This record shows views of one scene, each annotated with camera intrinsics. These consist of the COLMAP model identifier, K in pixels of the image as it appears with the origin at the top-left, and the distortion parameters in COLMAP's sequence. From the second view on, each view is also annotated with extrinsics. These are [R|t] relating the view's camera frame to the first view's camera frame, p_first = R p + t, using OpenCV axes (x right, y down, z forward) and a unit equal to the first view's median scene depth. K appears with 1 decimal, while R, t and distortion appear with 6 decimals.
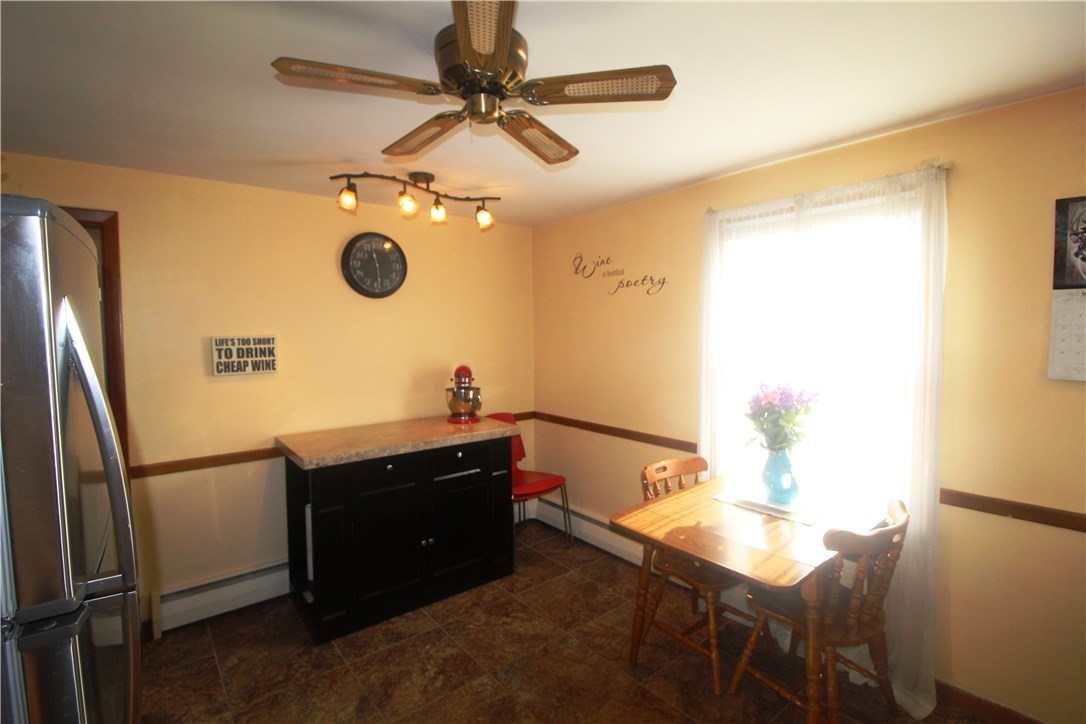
lens RADIAL K [[504.9, 0, 543.4], [0, 504.9, 357.6], [0, 0, 1]] dist [-0.001233, -0.011109]
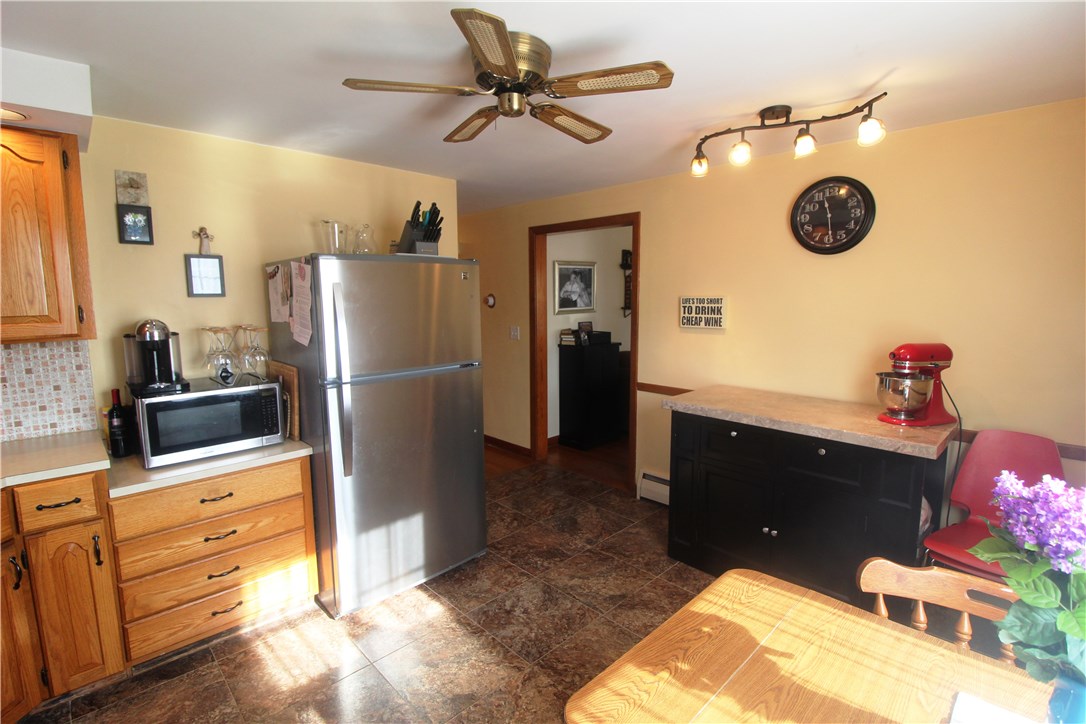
lens RADIAL K [[504.9, 0, 543.4], [0, 504.9, 357.6], [0, 0, 1]] dist [-0.001233, -0.011109]
pose [[0.088871, 0.133174, -0.987100, 0.595021], [-0.050905, 0.990334, 0.129027, -0.034644], [0.994741, 0.038782, 0.094791, 0.521627]]
